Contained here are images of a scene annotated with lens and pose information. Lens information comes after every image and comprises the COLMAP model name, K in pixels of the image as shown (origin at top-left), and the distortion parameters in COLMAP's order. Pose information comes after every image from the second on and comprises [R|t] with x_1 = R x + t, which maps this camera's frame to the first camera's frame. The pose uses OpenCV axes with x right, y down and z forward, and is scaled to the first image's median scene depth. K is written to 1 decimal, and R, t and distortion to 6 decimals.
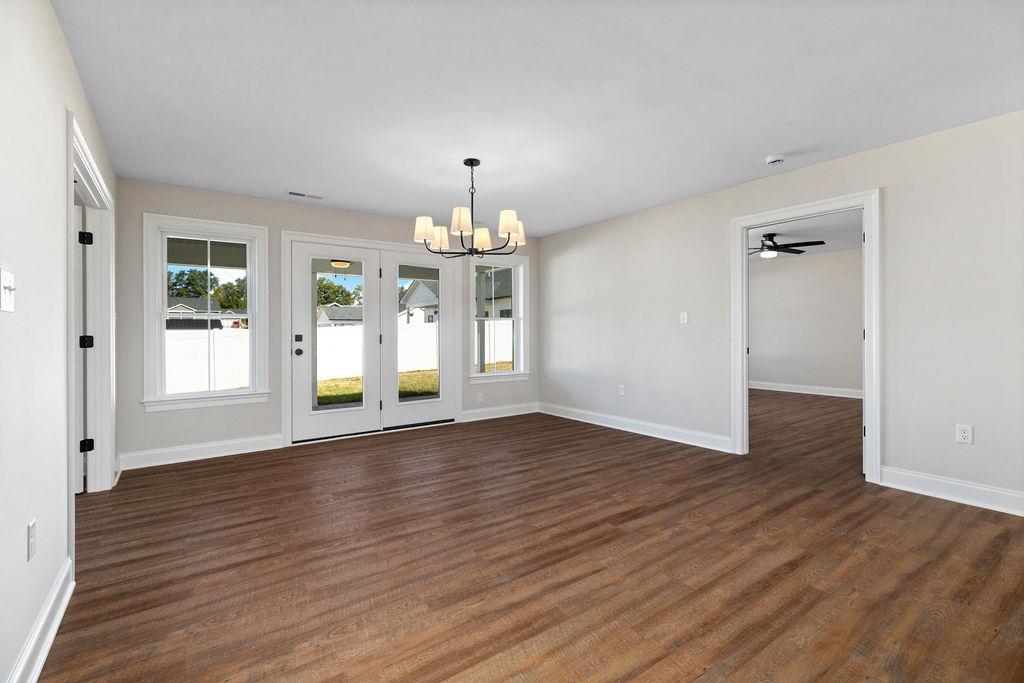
lens RADIAL K [[466.8, 0, 518.0], [0, 466.8, 327.5], [0, 0, 1]] dist [0.001193, 0.000117]
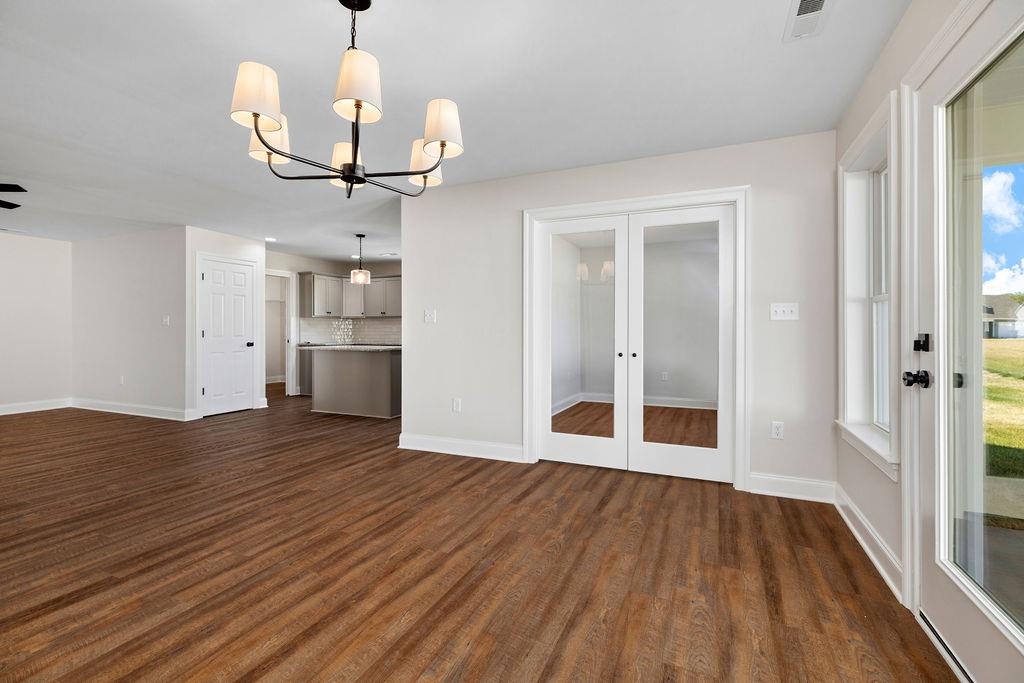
lens RADIAL K [[463.7, 0, 505.9], [0, 463.7, 331.2], [0, 0, 1]] dist [0.002905, 0.000198]
pose [[-0.876056, 0.009560, -0.482115, -0.000349], [0.011499, 0.999933, -0.001068, 0.014913], [0.482072, -0.006479, -0.876108, 1.618430]]
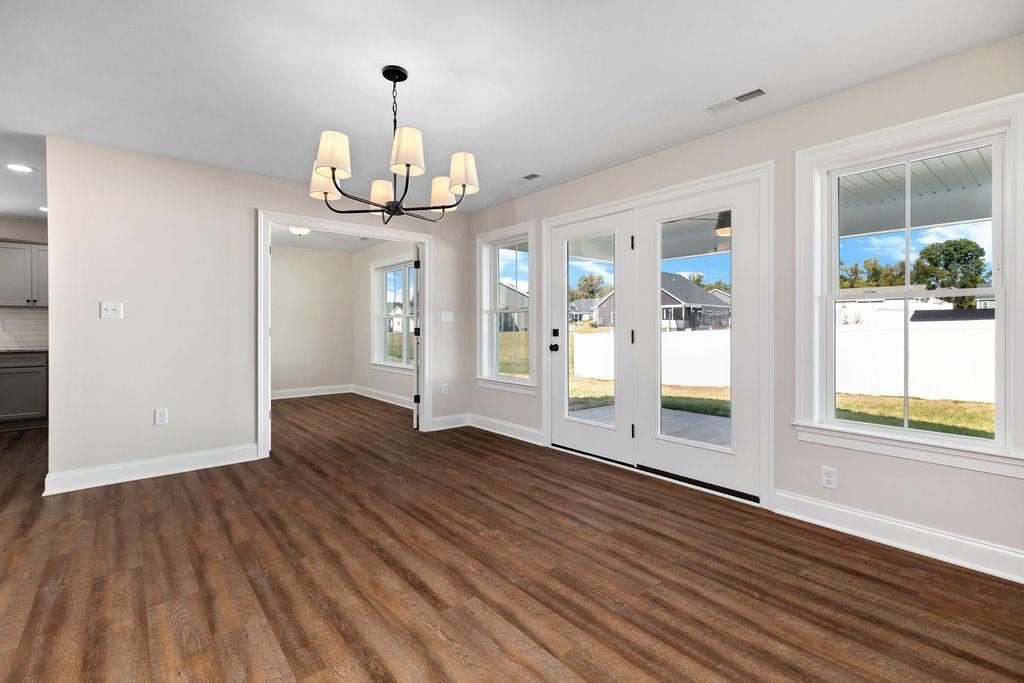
lens RADIAL K [[469.3, 0, 509.4], [0, 469.3, 322.8], [0, 0, 1]] dist [0.001890, 0.000597]
pose [[0.049326, -0.000537, -0.998783, 0.618406], [0.008534, 0.999964, -0.000116, 0.004362], [0.998746, -0.008518, 0.049329, 1.200638]]
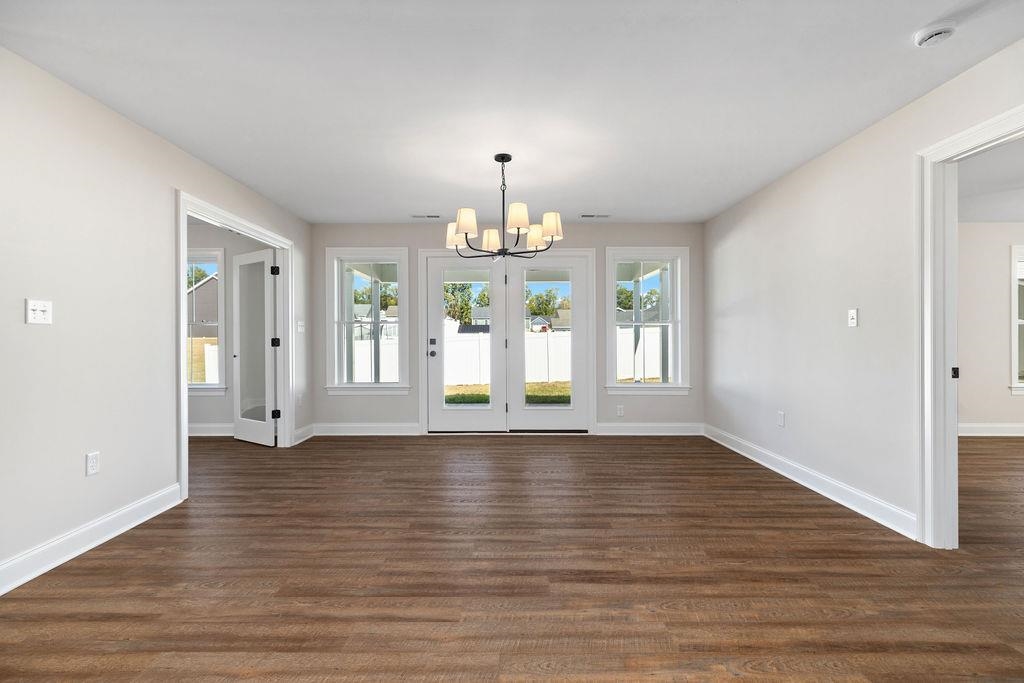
lens RADIAL K [[473.7, 0, 507.3], [0, 473.7, 328.4], [0, 0, 1]] dist [0.003274, 0.000183]
pose [[0.803637, -0.004208, -0.595105, 0.508994], [0.000143, 0.999976, -0.006878, -0.001805], [0.595120, 0.005443, 0.803618, 0.244987]]
